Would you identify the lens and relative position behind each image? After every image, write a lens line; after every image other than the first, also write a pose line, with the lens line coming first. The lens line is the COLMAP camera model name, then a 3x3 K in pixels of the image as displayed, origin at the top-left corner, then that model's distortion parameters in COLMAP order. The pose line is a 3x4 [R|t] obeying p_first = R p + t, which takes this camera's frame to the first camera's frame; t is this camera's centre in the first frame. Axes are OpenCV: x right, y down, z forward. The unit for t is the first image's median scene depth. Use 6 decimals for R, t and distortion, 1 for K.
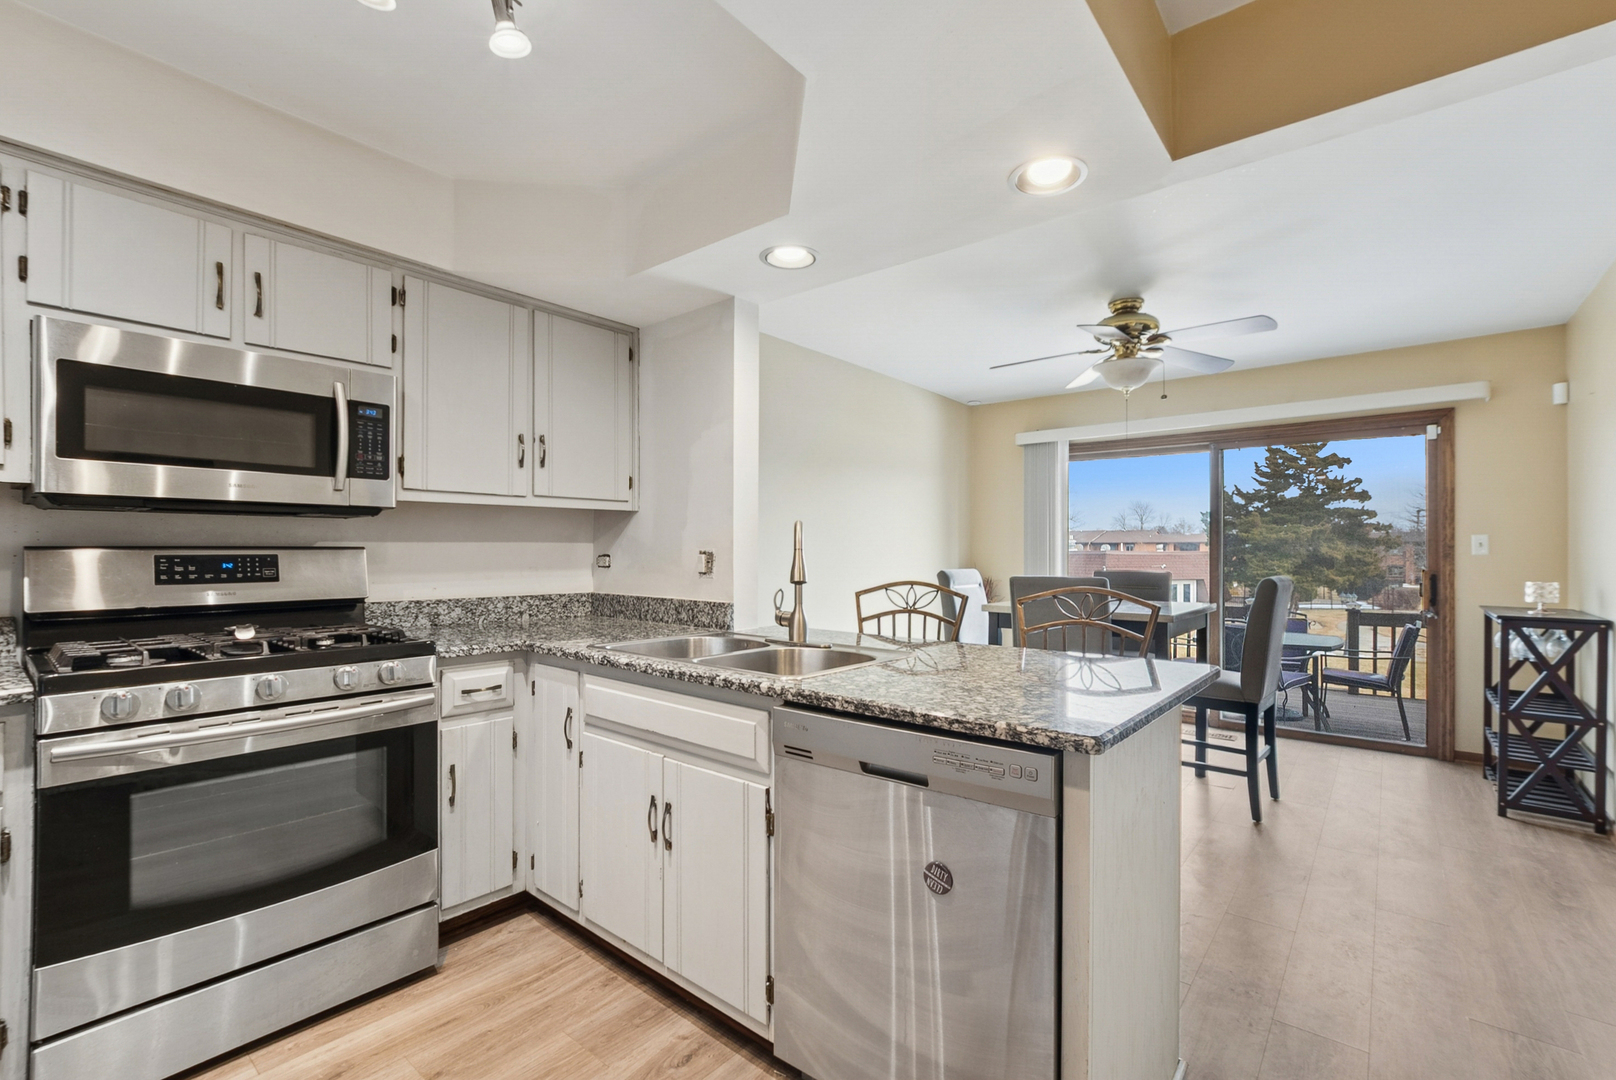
lens RADIAL K [[720.6, 0, 776.6], [0, 720.6, 552.2], [0, 0, 1]] dist [-0.009468, 0.001355]
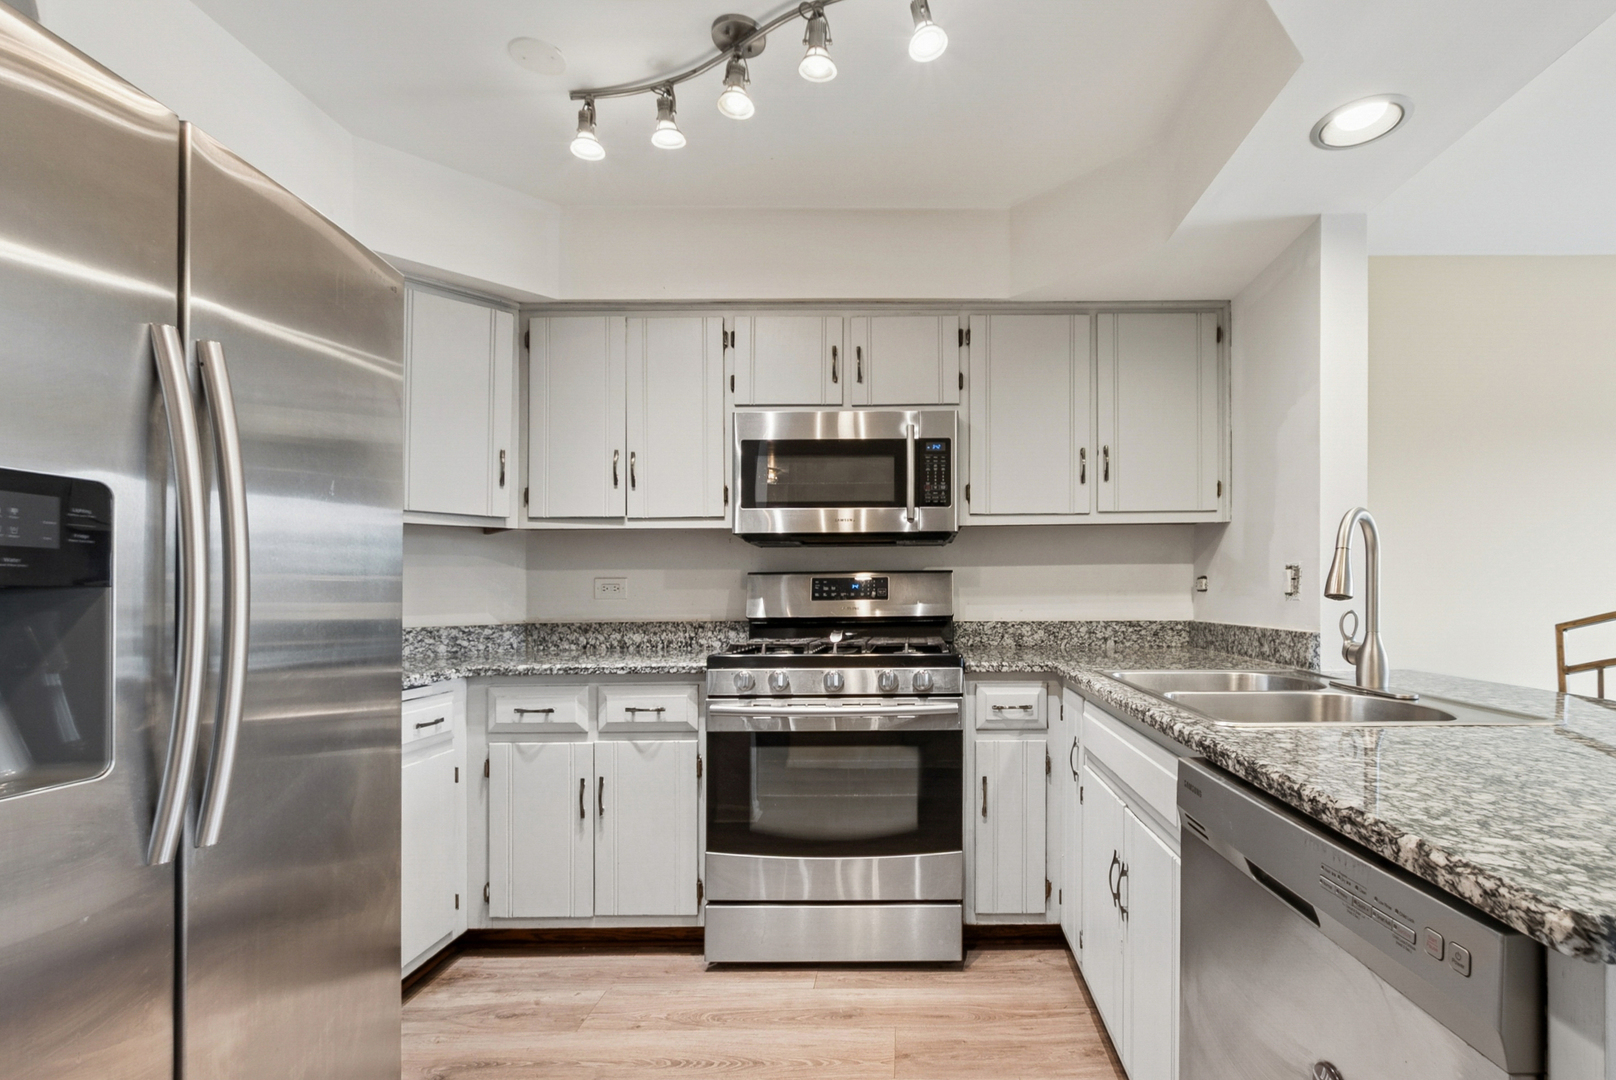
lens RADIAL K [[720.6, 0, 857.8], [0, 720.6, 595.5], [0, 0, 1]] dist [-0.009468, 0.001355]
pose [[0.652980, 0.001672, -0.757373, 0.211737], [0.001437, 0.999993, 0.003447, 0.033084], [0.757374, -0.003339, 0.652973, 0.189441]]
